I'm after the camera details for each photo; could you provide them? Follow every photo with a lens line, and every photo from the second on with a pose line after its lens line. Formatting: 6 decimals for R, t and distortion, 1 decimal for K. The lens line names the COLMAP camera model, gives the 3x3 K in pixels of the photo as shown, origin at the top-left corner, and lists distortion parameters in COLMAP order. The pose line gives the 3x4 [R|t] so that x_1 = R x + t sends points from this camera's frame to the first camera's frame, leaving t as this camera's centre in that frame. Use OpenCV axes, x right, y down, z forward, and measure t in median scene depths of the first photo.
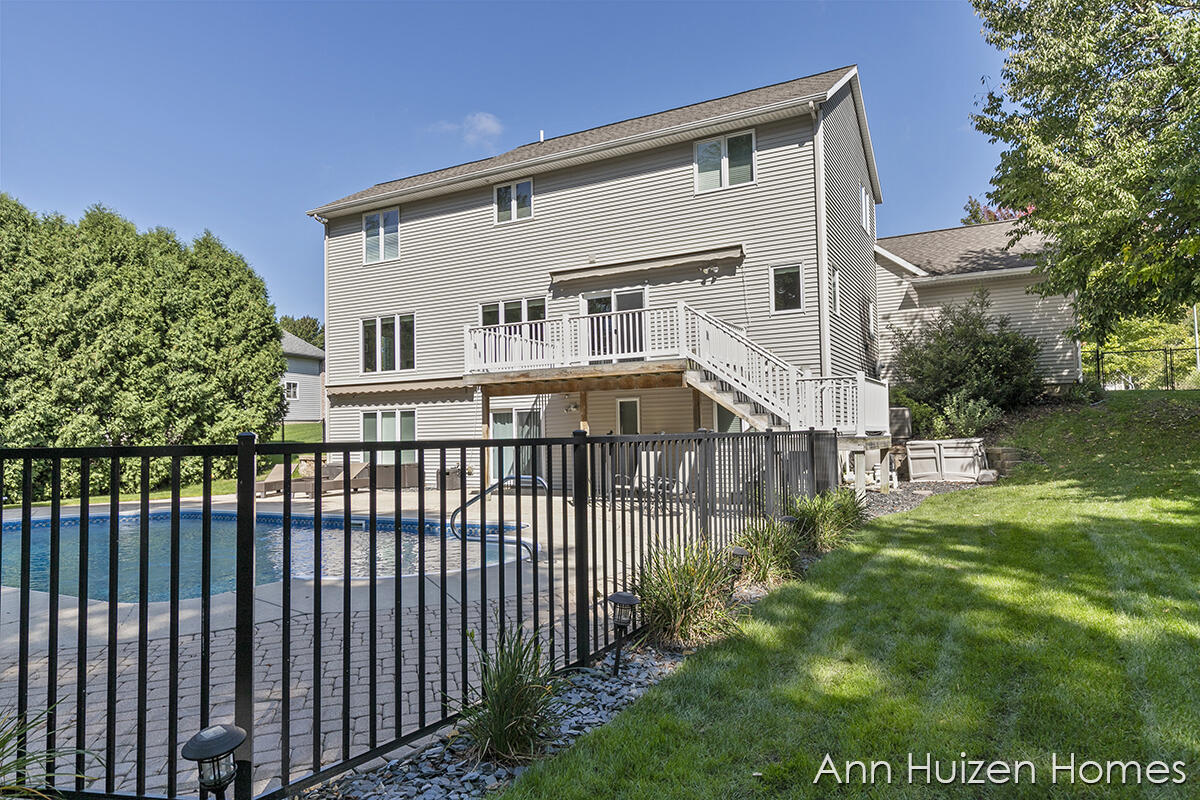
lens RADIAL K [[745.6, 0, 603.4], [0, 745.6, 398.3], [0, 0, 1]] dist [0.008136, -0.001233]
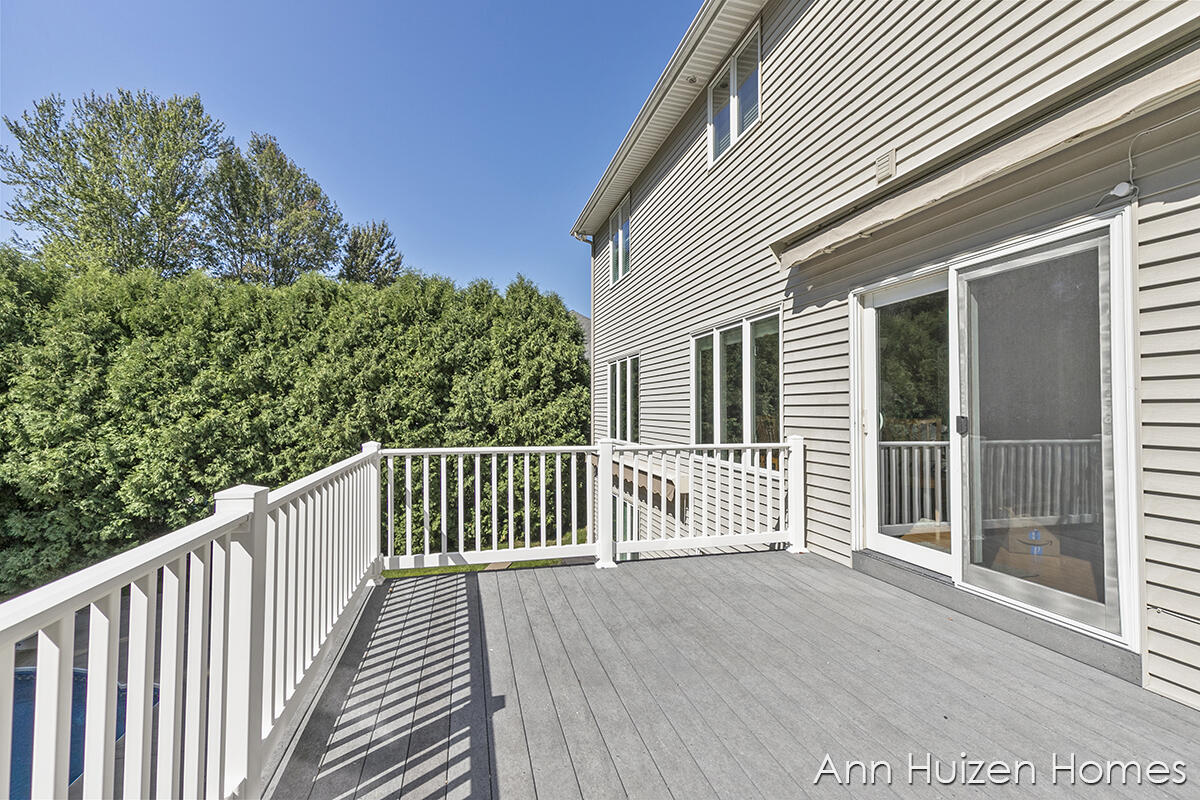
lens RADIAL K [[537.6, 0, 602.1], [0, 537.6, 397.5], [0, 0, 1]] dist [0.002804, -0.000372]
pose [[0.681064, 0.004894, -0.732208, 0.060486], [0.019163, 0.999516, 0.024505, -0.095455], [0.731974, -0.030721, 0.680640, 0.707753]]
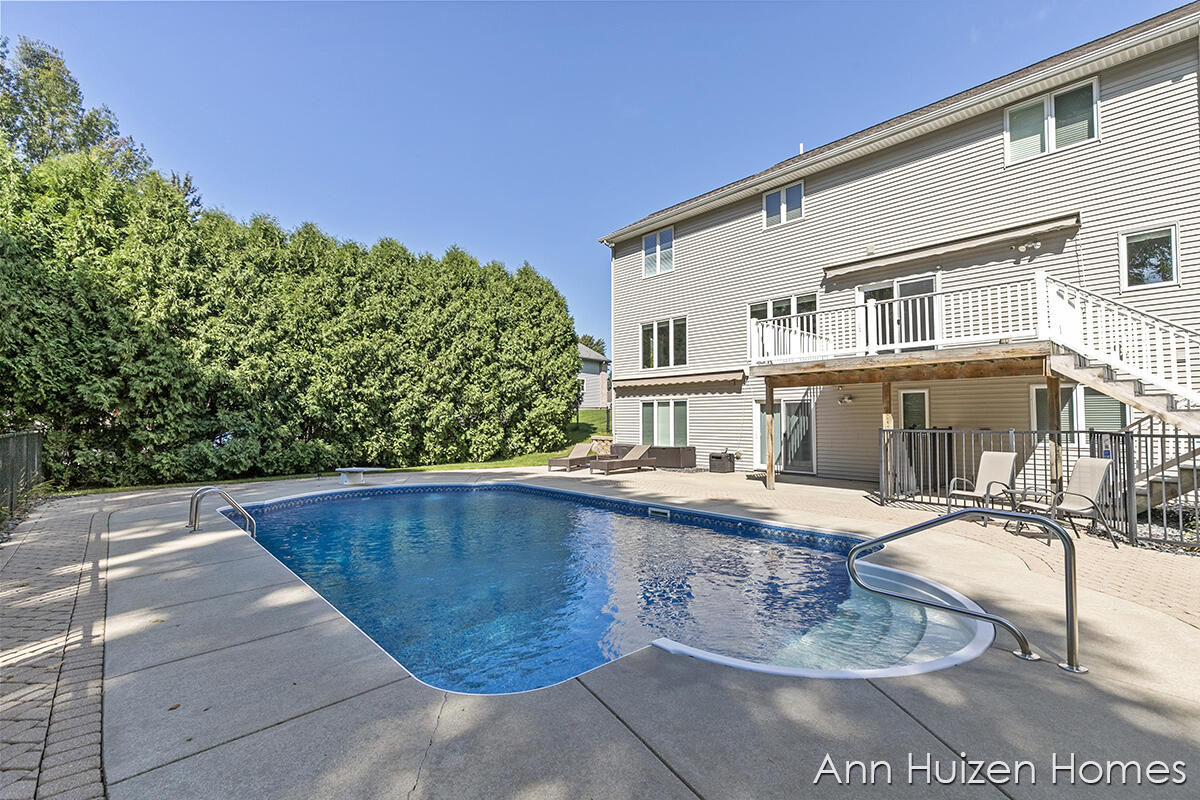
lens RADIAL K [[536.7, 0, 604.2], [0, 536.7, 402.2], [0, 0, 1]] dist [0.003513, 0.000691]
pose [[0.943380, 0.008189, -0.331613, -0.103116], [-0.001717, 0.999802, 0.019805, 0.002578], [0.331709, -0.018114, 0.943208, 0.181876]]
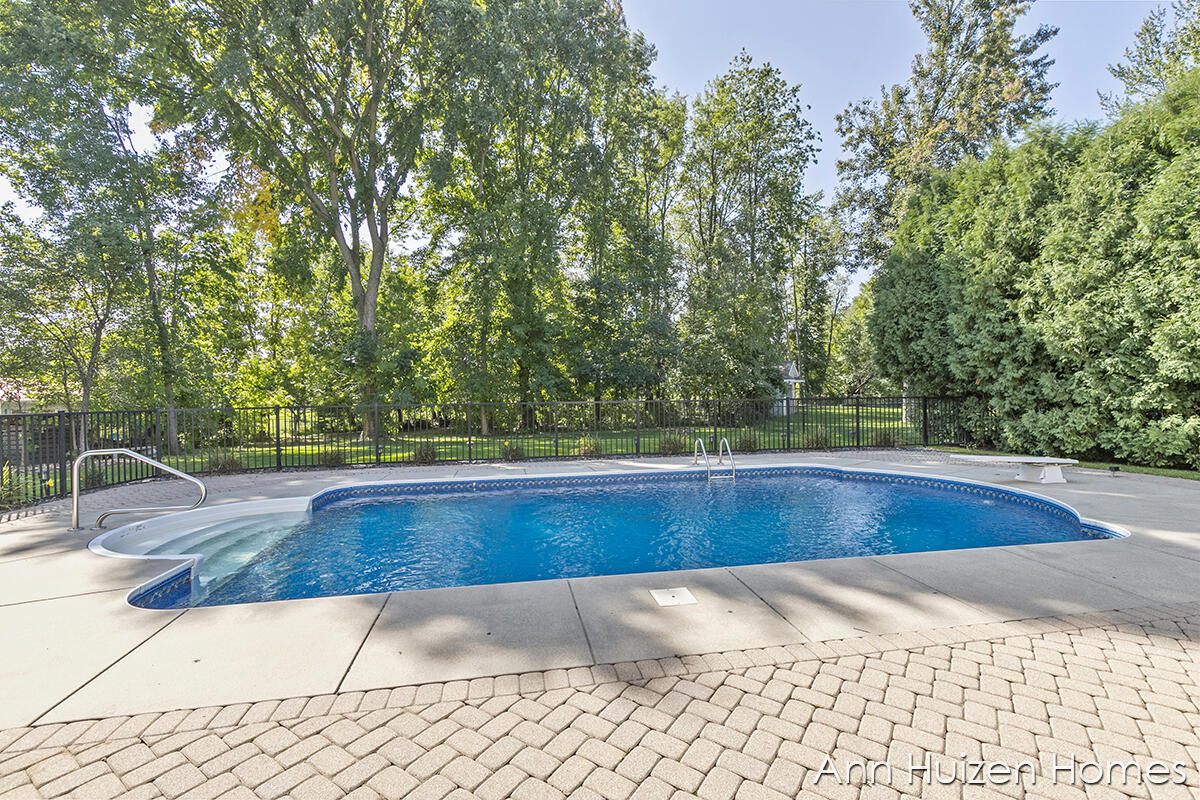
lens RADIAL K [[537.6, 0, 602.1], [0, 537.6, 397.5], [0, 0, 1]] dist [0.002804, -0.000372]
pose [[-0.772728, 0.035208, -0.633761, -0.058402], [0.057642, 0.998227, -0.014825, 0.031669], [0.632115, -0.047986, -0.773387, 0.776304]]
